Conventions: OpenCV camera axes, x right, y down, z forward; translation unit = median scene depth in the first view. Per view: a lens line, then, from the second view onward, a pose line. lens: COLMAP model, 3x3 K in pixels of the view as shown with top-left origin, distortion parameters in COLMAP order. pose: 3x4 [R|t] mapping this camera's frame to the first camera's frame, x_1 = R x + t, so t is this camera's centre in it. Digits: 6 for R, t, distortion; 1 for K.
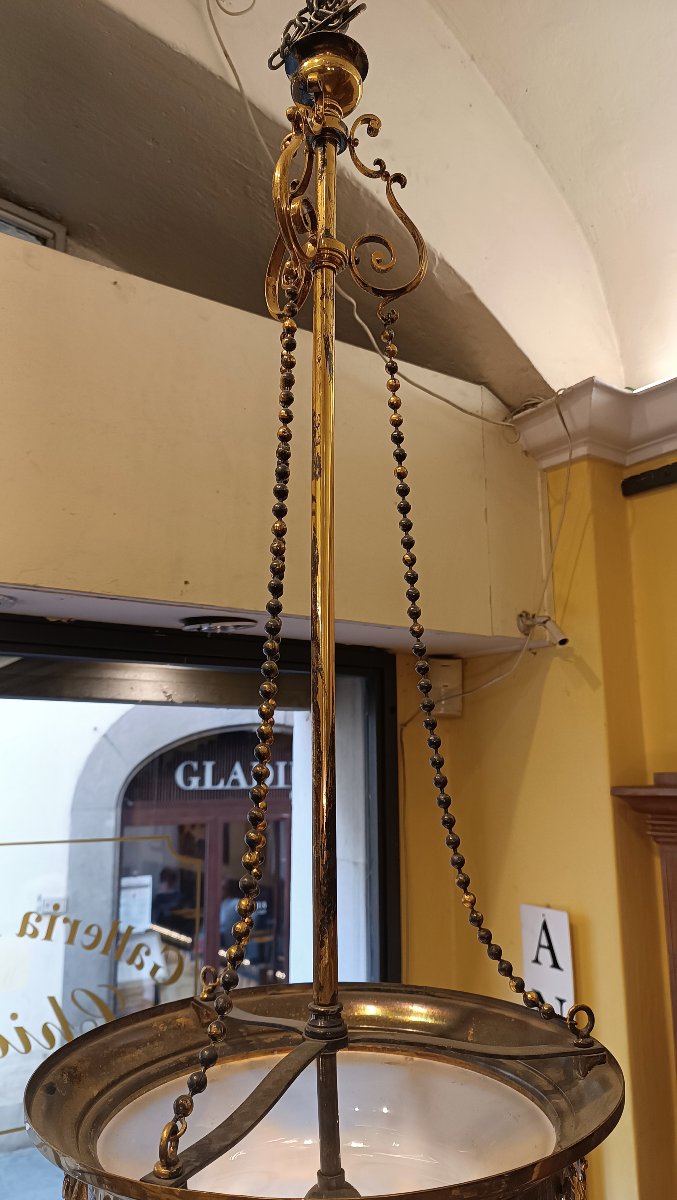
lens RADIAL K [[890.1, 0, 333.6], [0, 890.1, 586.6], [0, 0, 1]] dist [0.004070, 0.001881]
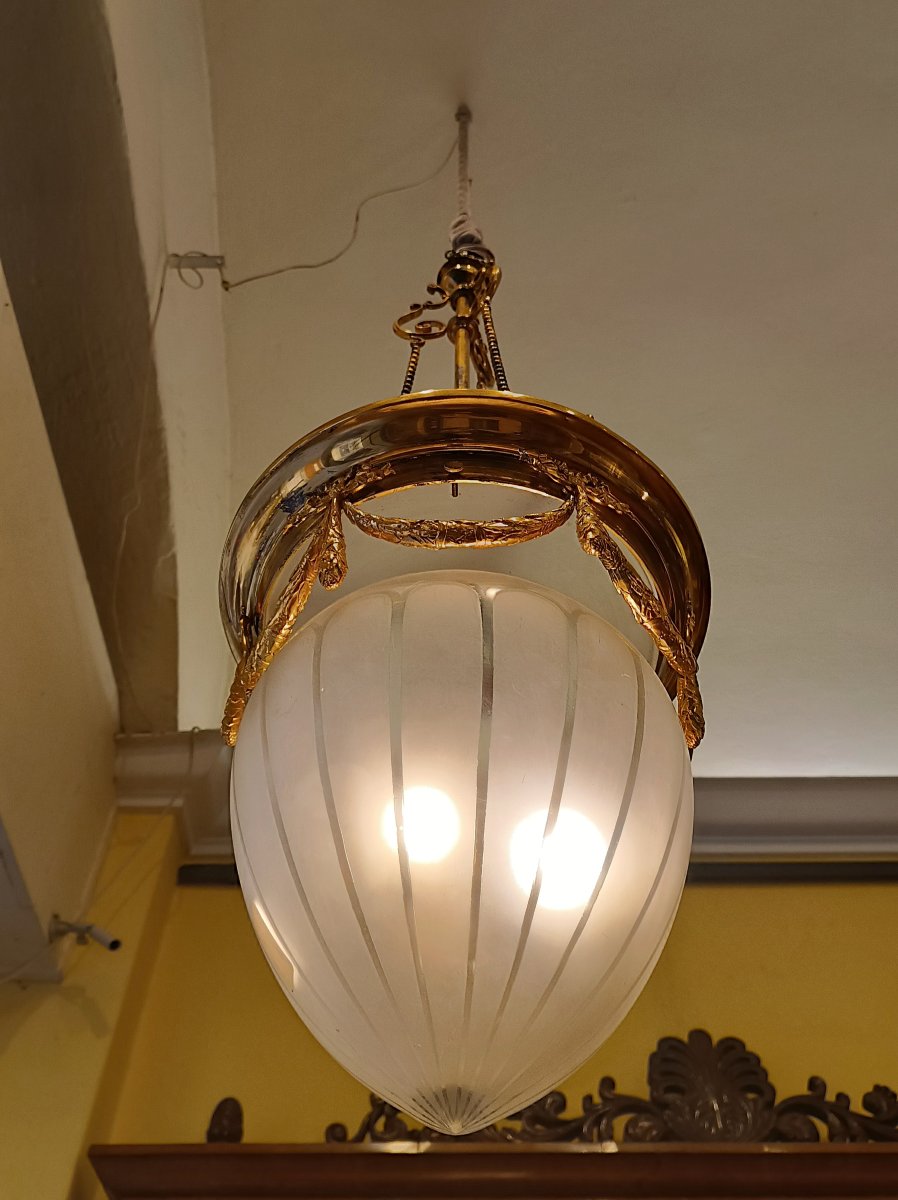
lens RADIAL K [[1234.0, 0, 448.2], [0, 1234.0, 524.6], [0, 0, 1]] dist [0.114676, 0.001948]
pose [[0.593597, 0.695389, 0.405063, -0.305482], [-0.168957, 0.599802, -0.782107, 0.701453], [-0.786826, 0.395819, 0.473531, 0.055945]]
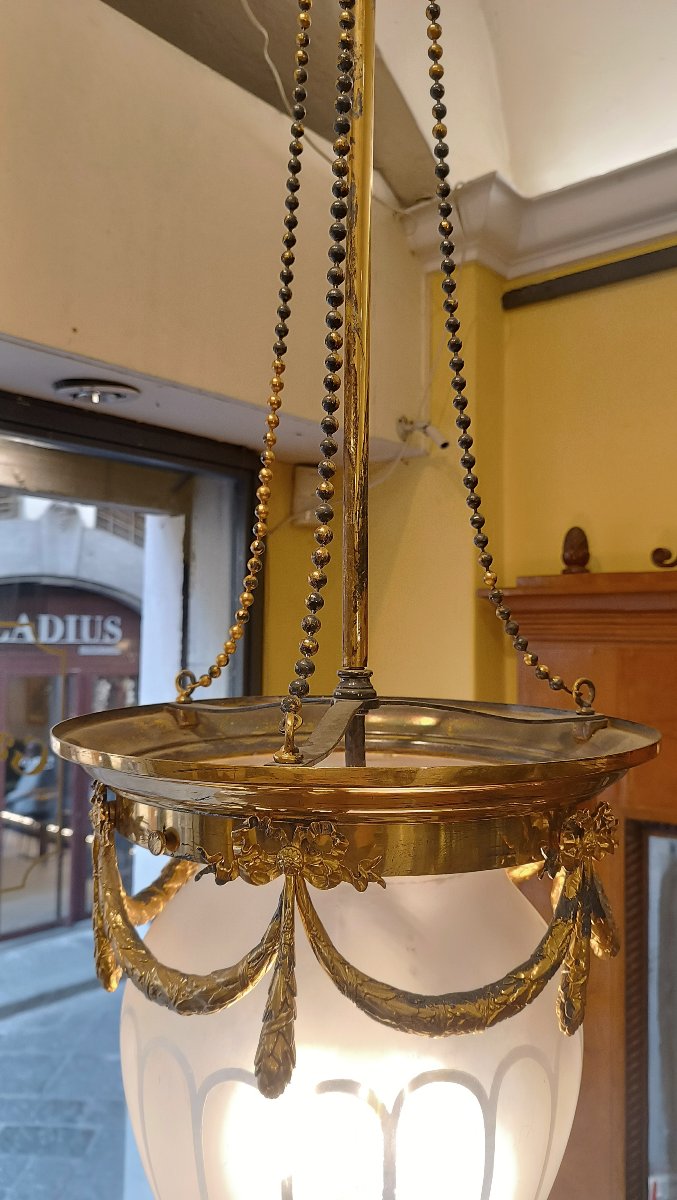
lens RADIAL K [[903.3, 0, 333.2], [0, 903.3, 604.0], [0, 0, 1]] dist [0.000399, 0.002679]
pose [[0.970124, 0.029389, 0.240822, -0.105381], [-0.066954, 0.986519, 0.149325, 0.096501], [-0.233187, -0.160987, 0.959014, 0.025094]]
